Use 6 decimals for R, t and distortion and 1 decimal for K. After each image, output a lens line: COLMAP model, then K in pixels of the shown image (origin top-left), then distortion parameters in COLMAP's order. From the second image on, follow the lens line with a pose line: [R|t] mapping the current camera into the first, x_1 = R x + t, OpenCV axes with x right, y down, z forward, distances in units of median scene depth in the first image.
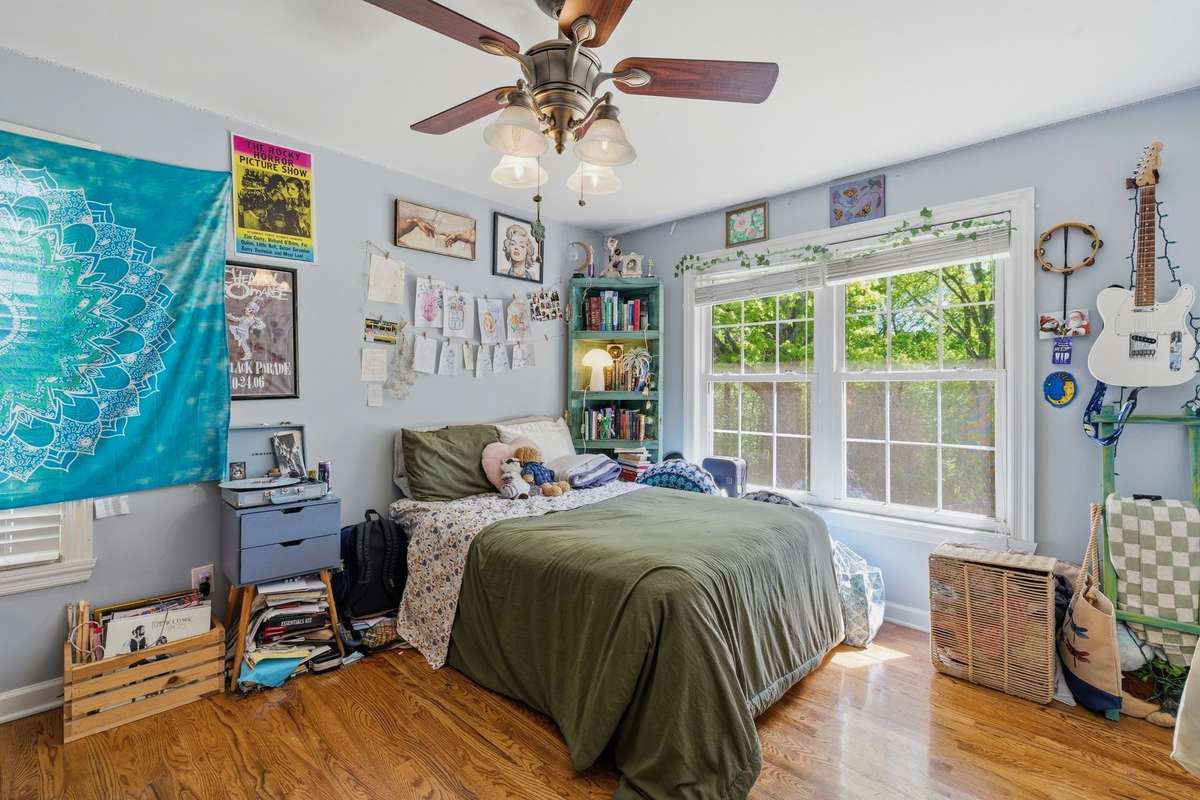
lens RADIAL K [[535.1, 0, 598.5], [0, 535.1, 391.8], [0, 0, 1]] dist [-0.007726, 0.000090]
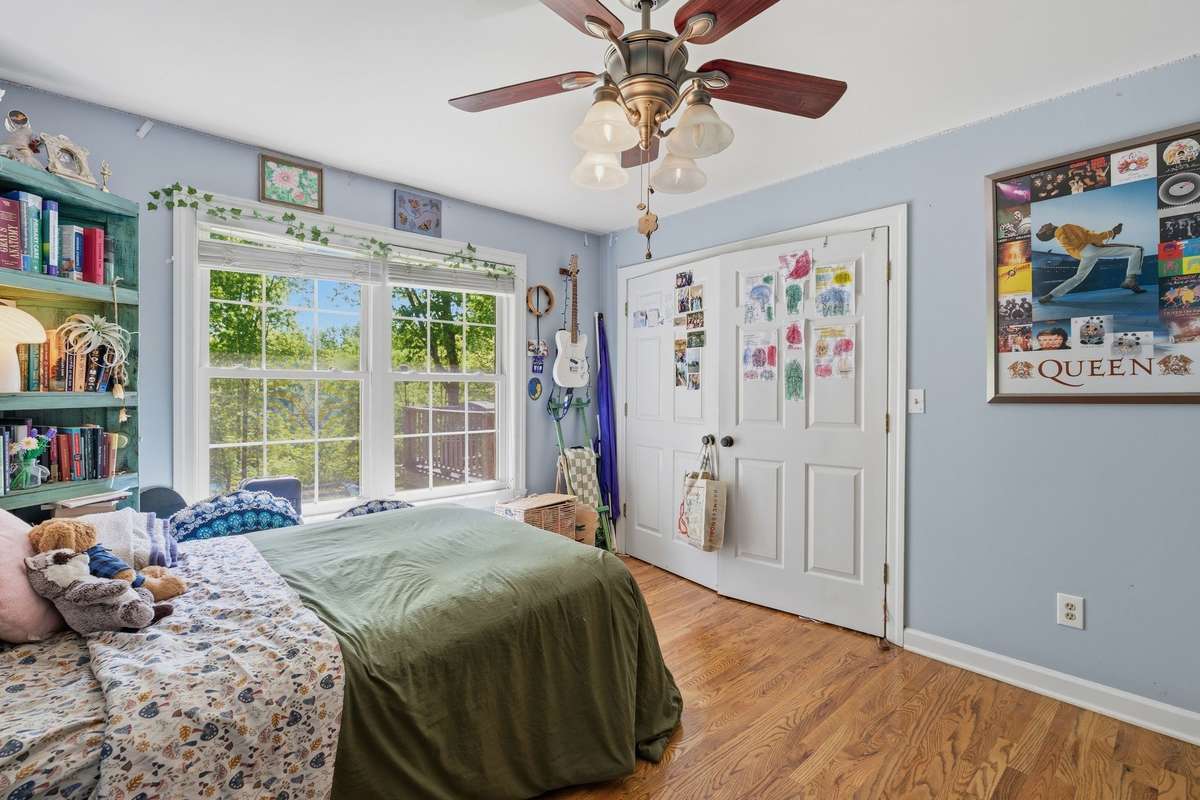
lens RADIAL K [[535.1, 0, 598.3], [0, 535.1, 397.2], [0, 0, 1]] dist [-0.007726, 0.000090]
pose [[0.081243, -0.016494, 0.996558, -0.506837], [0.002236, 0.999864, 0.016366, -0.003682], [-0.996692, 0.000899, 0.081268, 0.491940]]
